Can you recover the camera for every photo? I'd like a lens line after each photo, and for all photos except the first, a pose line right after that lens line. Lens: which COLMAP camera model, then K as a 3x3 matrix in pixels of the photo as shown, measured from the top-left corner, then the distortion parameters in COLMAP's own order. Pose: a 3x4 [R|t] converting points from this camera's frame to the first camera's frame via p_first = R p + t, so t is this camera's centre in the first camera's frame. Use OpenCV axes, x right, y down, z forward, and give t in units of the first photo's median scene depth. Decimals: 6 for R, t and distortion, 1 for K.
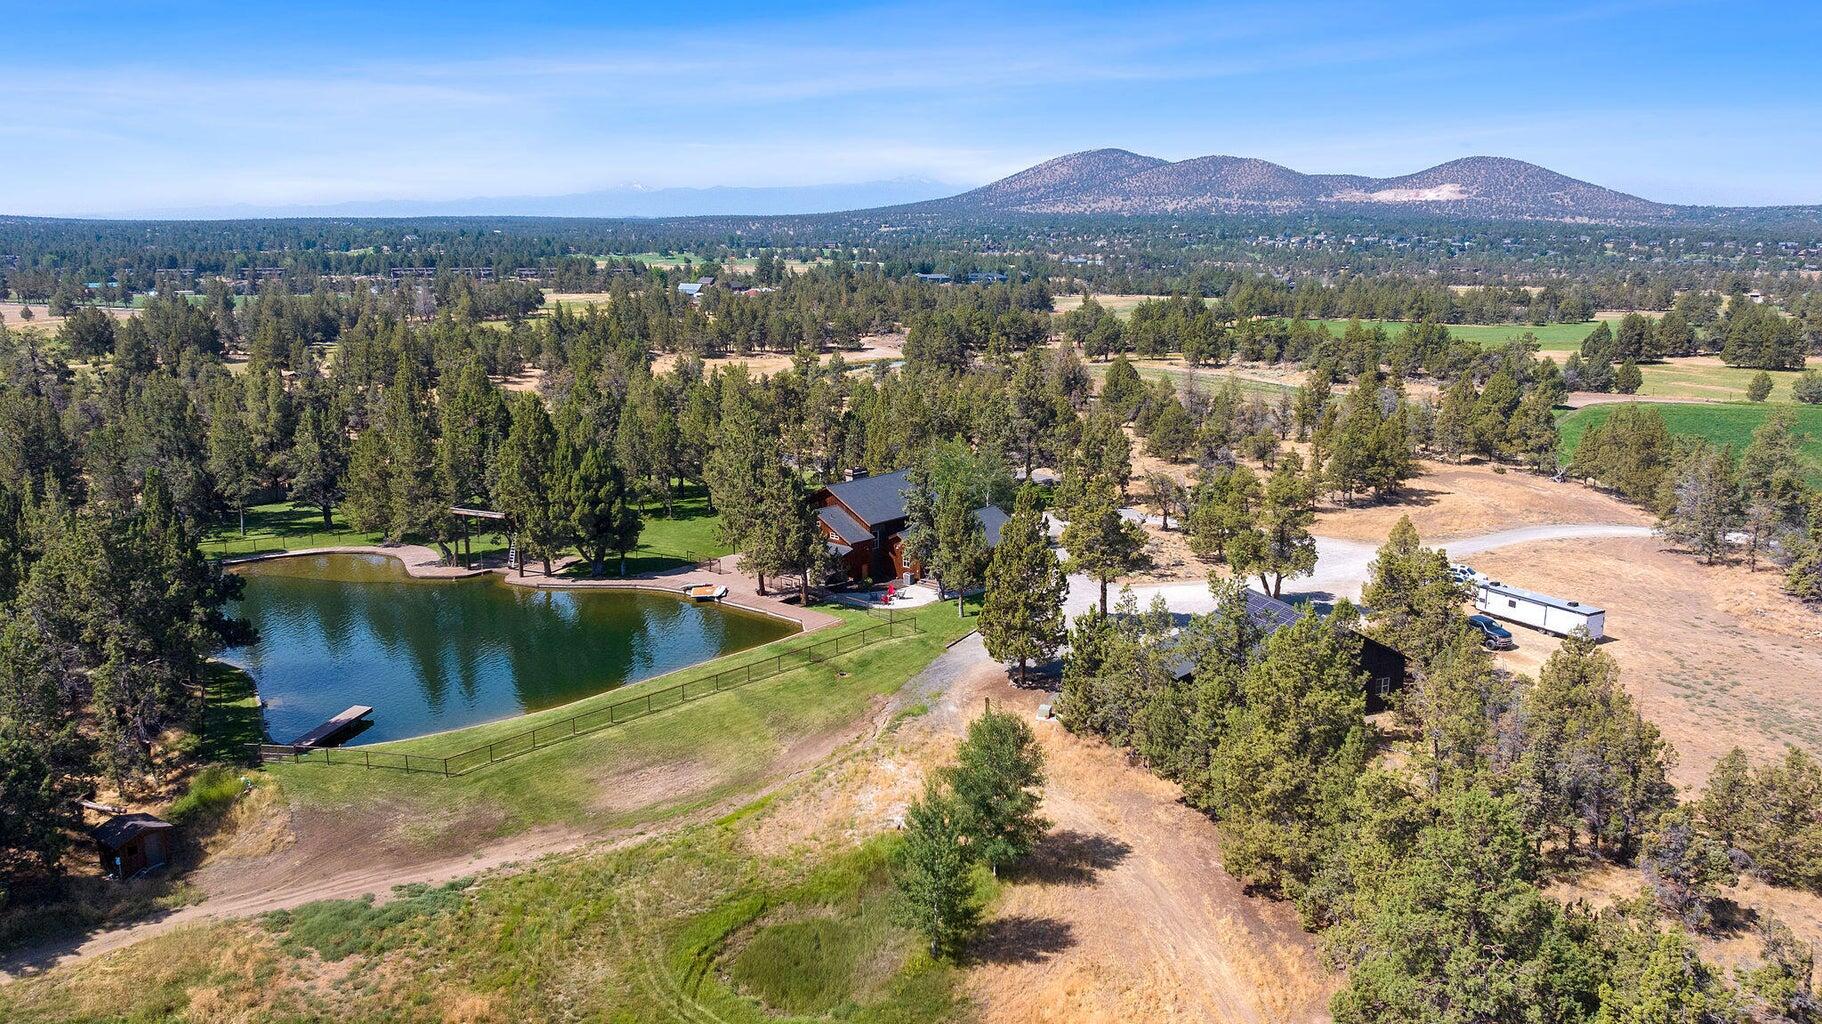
lens RADIAL K [[1276.9, 0, 922.9], [0, 1276.9, 498.6], [0, 0, 1]] dist [-0.033081, 0.030245]
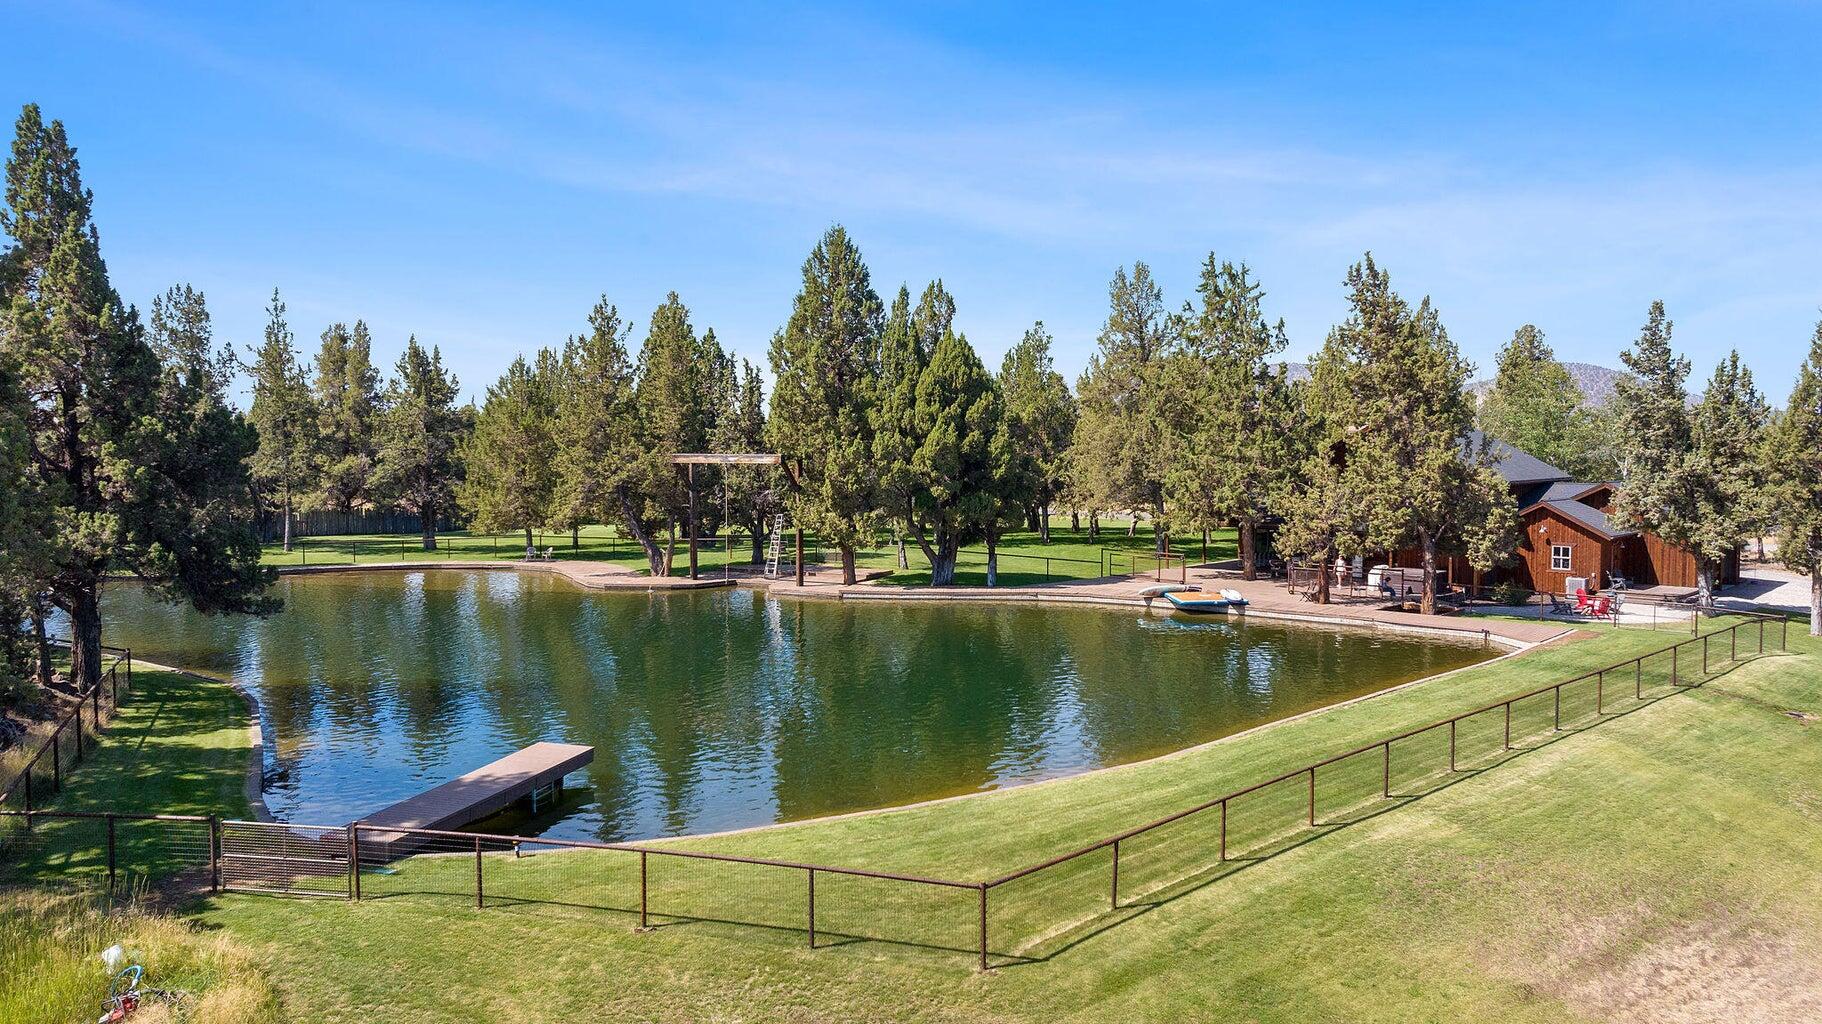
lens RADIAL K [[1276.9, 0, 920.7], [0, 1276.9, 510.0], [0, 0, 1]] dist [-0.033081, 0.030245]
pose [[0.998781, 0.003687, -0.049224, -0.248905], [-0.011352, 0.987634, -0.156367, 0.114920], [0.048038, 0.156735, 0.986472, 0.502866]]
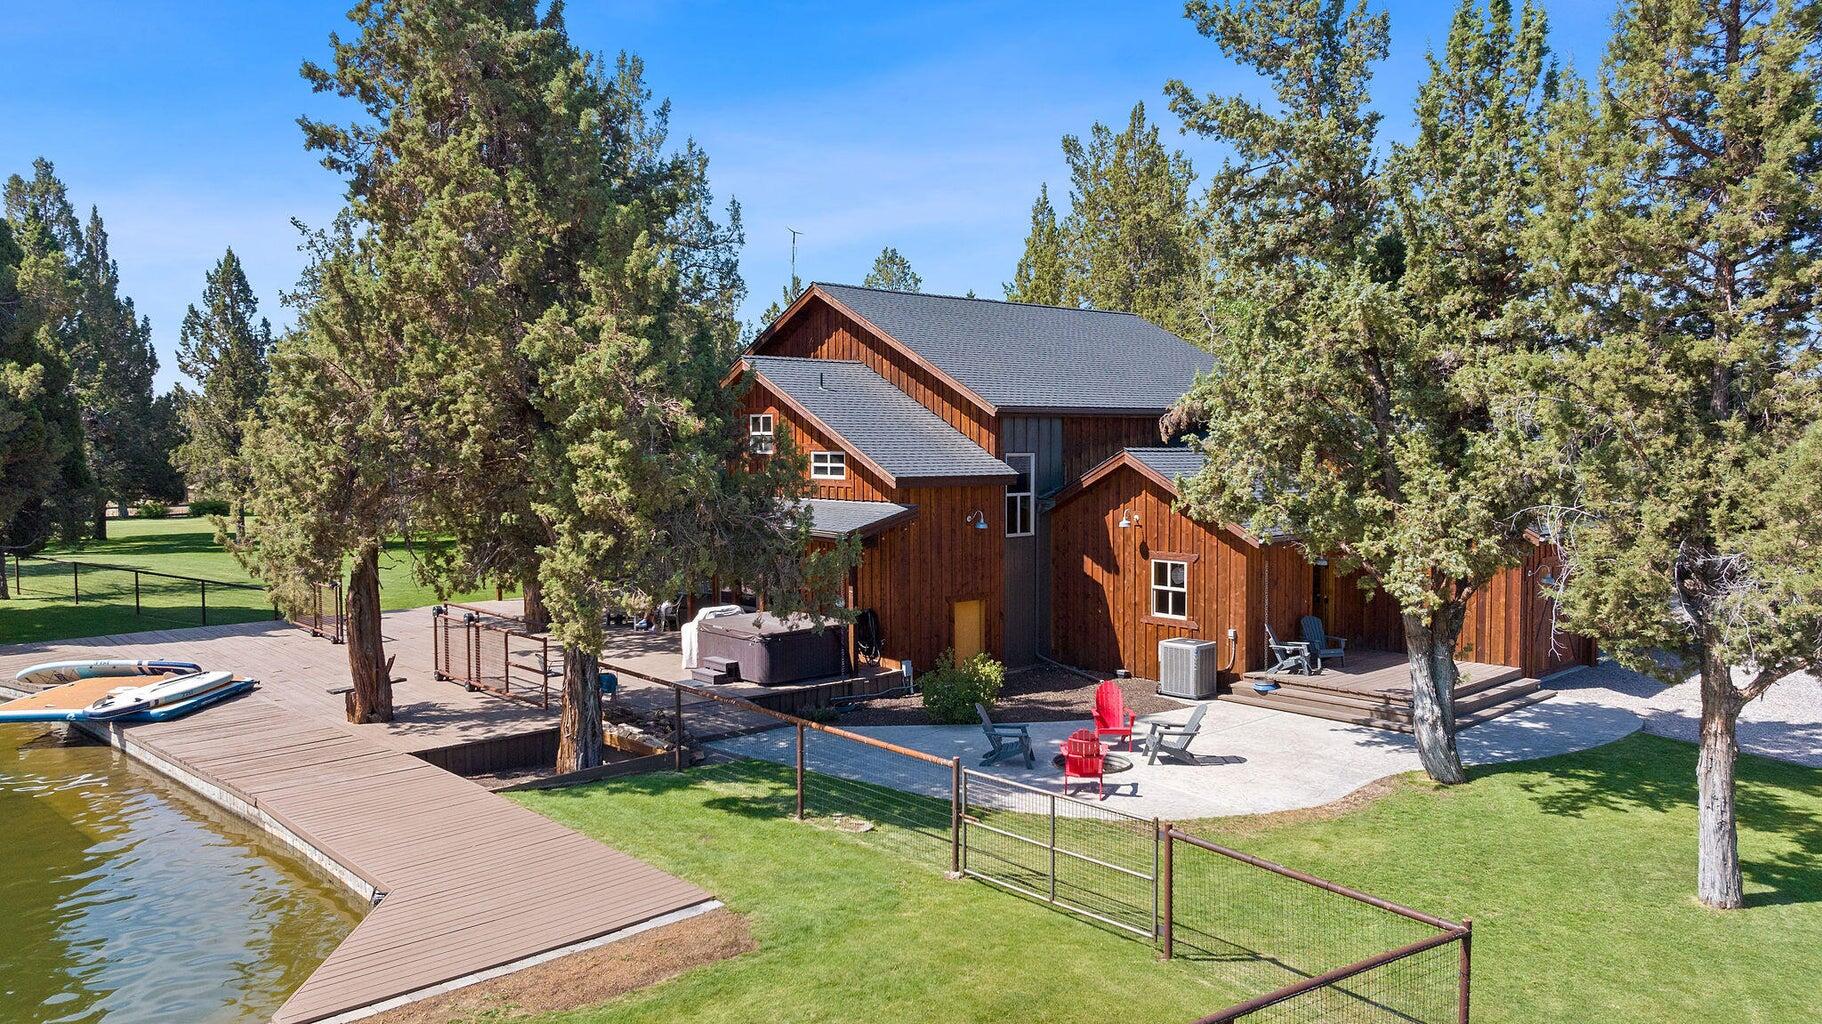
lens RADIAL K [[1276.9, 0, 925.6], [0, 1276.9, 511.3], [0, 0, 1]] dist [-0.033081, 0.030245]
pose [[0.994064, 0.004432, -0.108705, -0.030718], [-0.021316, 0.987739, -0.154654, 0.071107], [0.106687, 0.156053, 0.981970, 0.813998]]
